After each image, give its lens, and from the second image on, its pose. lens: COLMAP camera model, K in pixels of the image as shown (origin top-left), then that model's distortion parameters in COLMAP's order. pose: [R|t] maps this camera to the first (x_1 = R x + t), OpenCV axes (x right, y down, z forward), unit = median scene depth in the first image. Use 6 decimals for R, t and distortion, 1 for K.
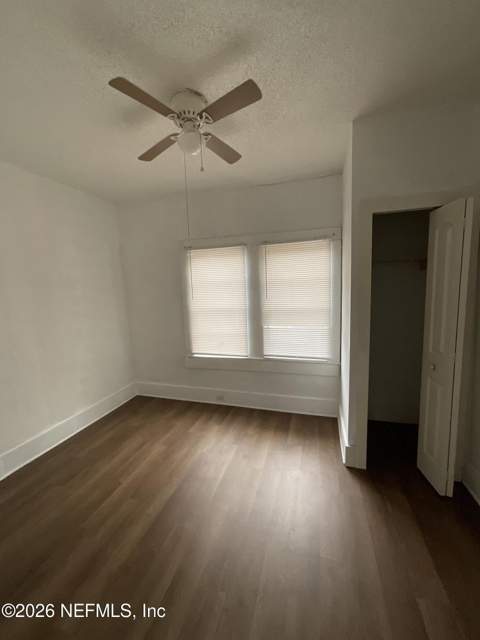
lens RADIAL K [[257.1, 0, 240.0], [0, 257.1, 320.0], [0, 0, 1]] dist [-0.002118, -0.000527]
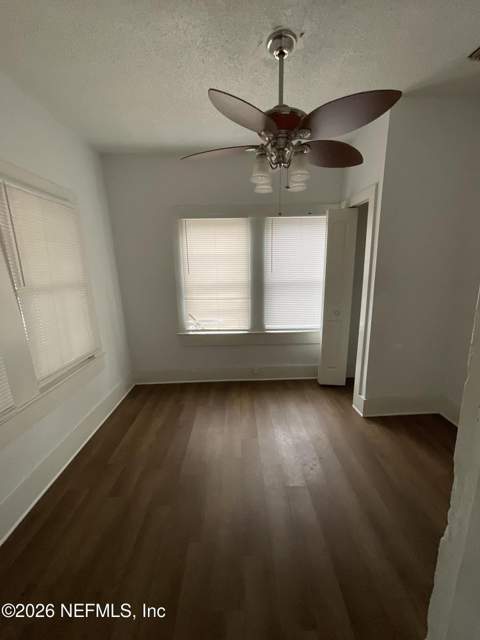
lens RADIAL K [[257.1, 0, 240.0], [0, 257.1, 320.0], [0, 0, 1]] dist [-0.002118, -0.000527]
pose [[0.955534, -0.051738, 0.290305, -0.295520], [0.022168, 0.994305, 0.104240, -0.005091], [-0.294045, -0.093169, 0.951240, 0.068764]]
